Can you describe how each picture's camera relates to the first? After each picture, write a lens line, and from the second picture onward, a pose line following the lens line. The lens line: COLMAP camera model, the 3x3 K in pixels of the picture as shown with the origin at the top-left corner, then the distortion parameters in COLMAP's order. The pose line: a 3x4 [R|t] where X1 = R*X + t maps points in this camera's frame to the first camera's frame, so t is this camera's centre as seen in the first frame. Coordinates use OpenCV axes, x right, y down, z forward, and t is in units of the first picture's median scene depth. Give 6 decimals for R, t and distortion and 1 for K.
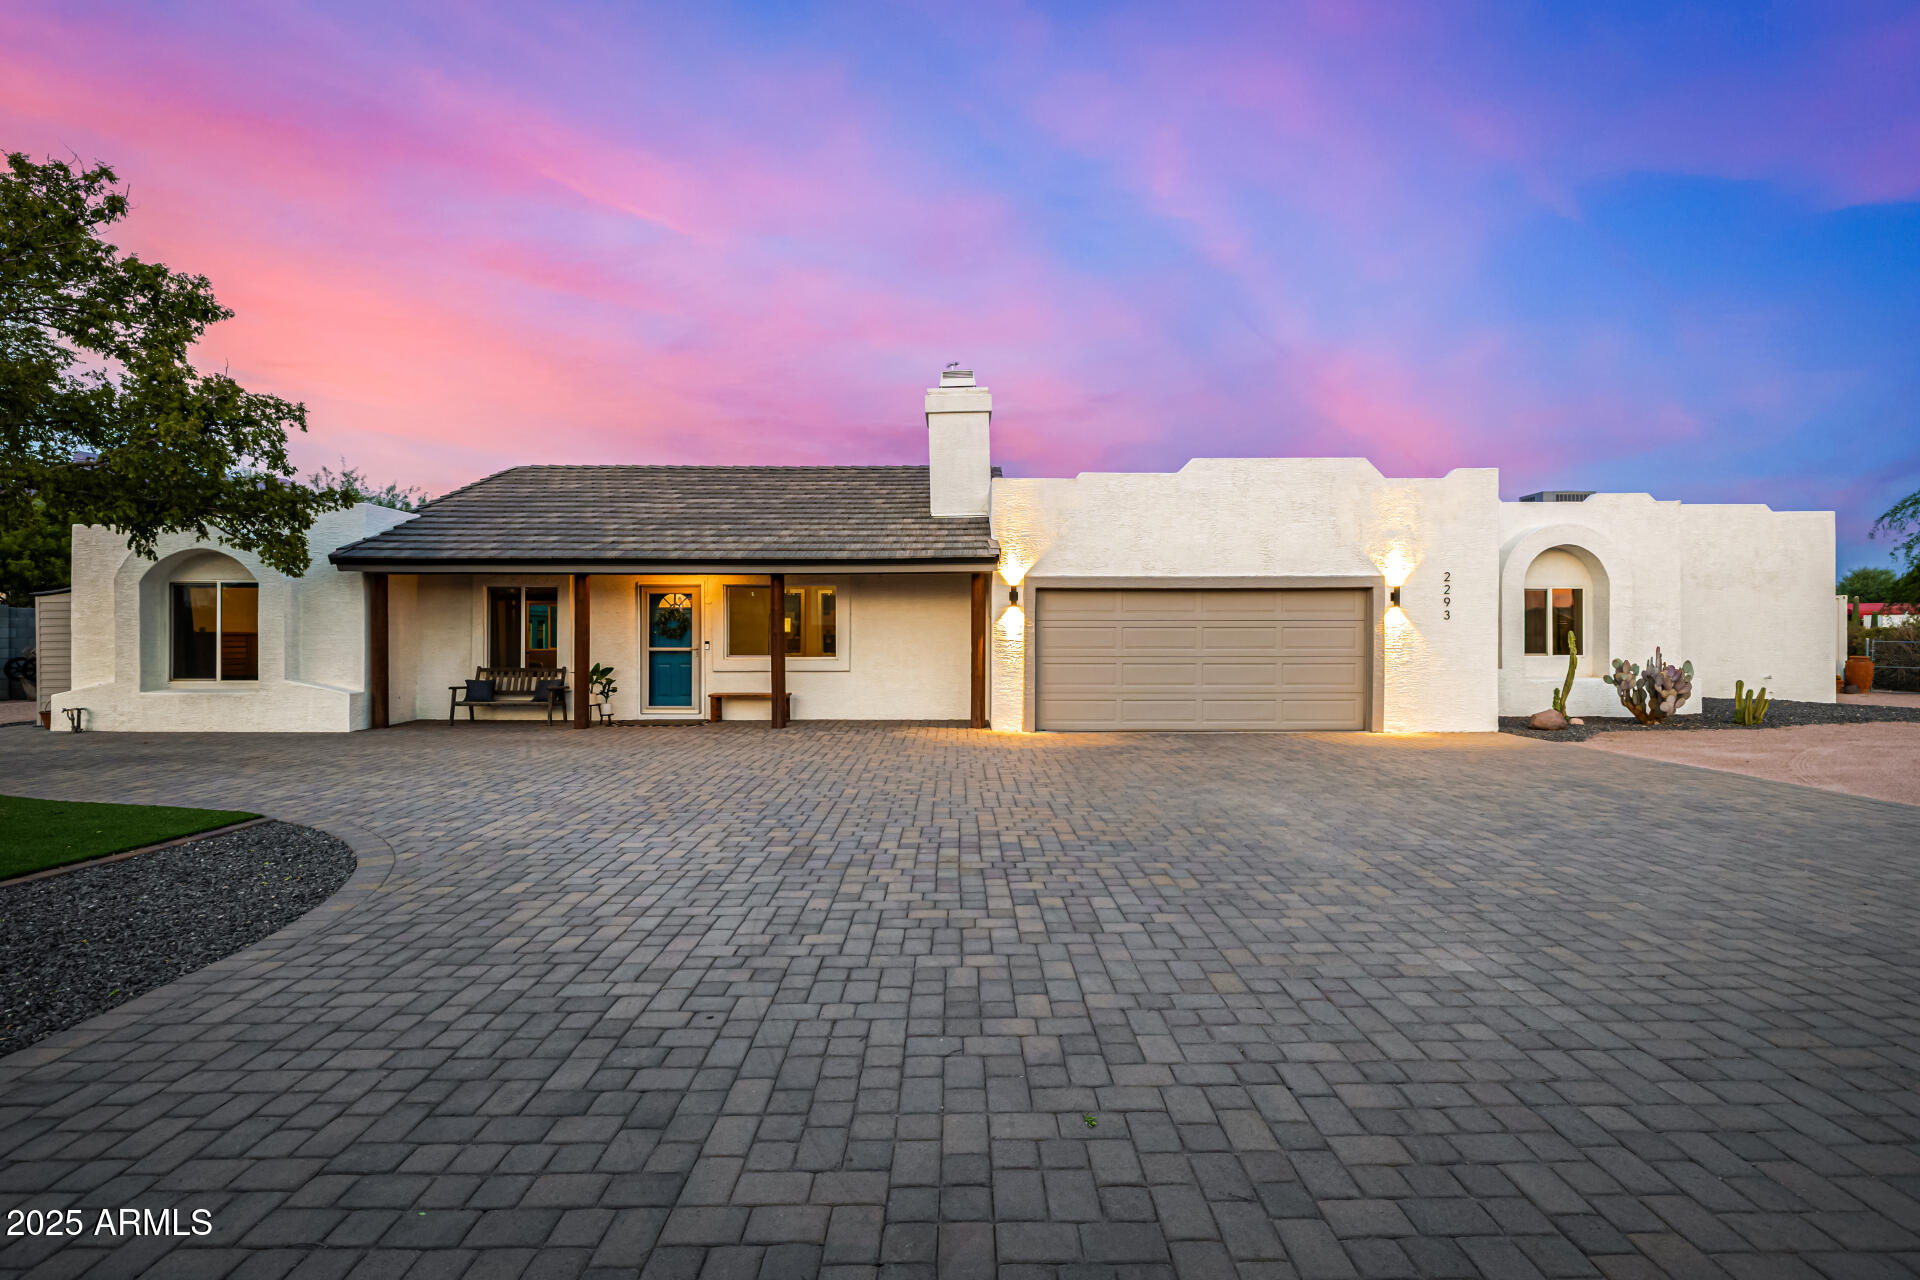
lens RADIAL K [[825.4, 0, 962.4], [0, 825.4, 629.1], [0, 0, 1]] dist [-0.004314, -0.000244]
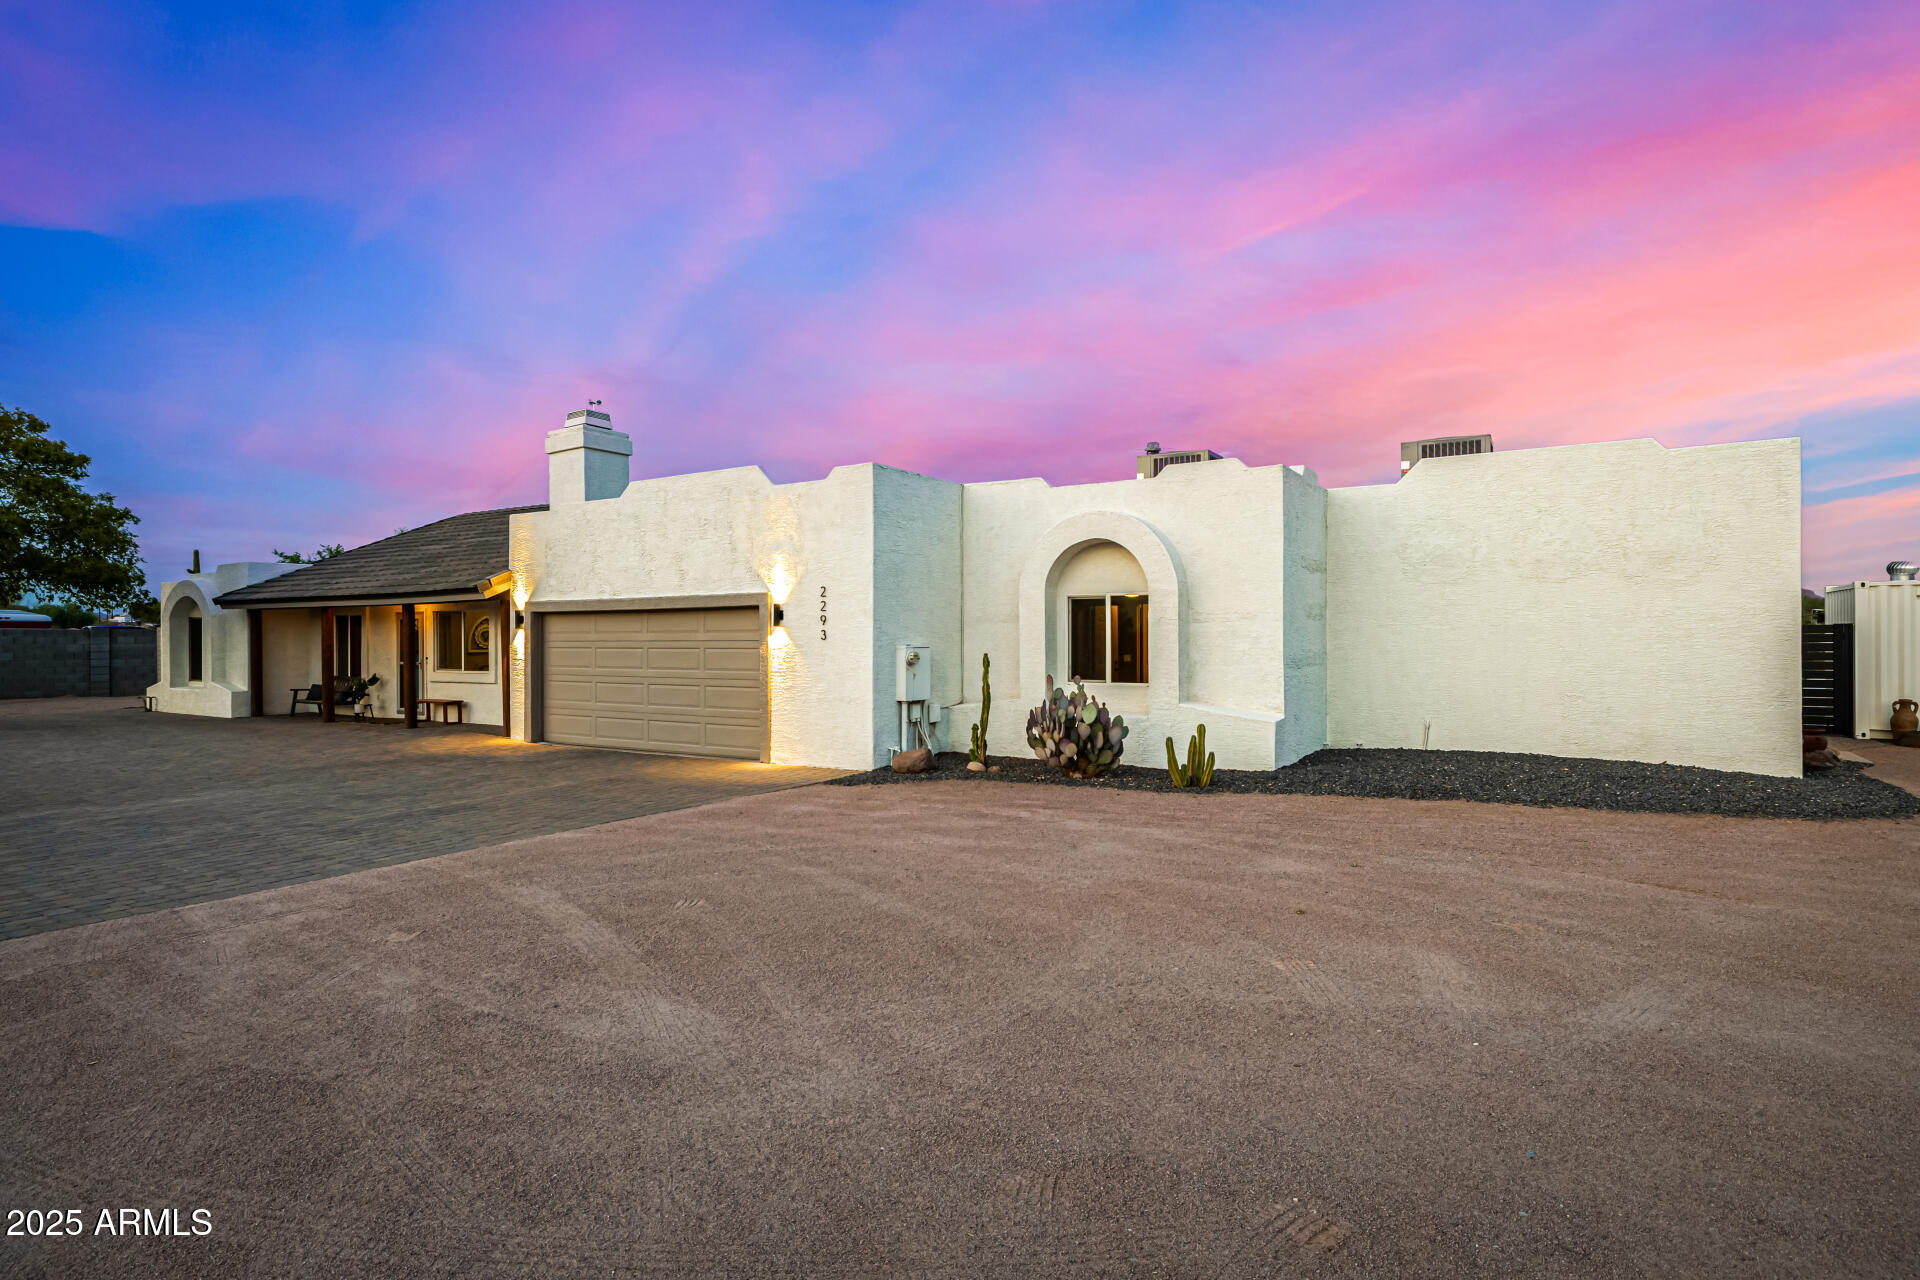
lens RADIAL K [[976.9, 0, 958.8], [0, 976.9, 644.2], [0, 0, 1]] dist [-0.003556, -0.000954]
pose [[0.852044, -0.000136, -0.523470, 1.254647], [0.006414, 0.999928, 0.010180, -0.016719], [0.523431, -0.012031, 0.851983, 0.183647]]
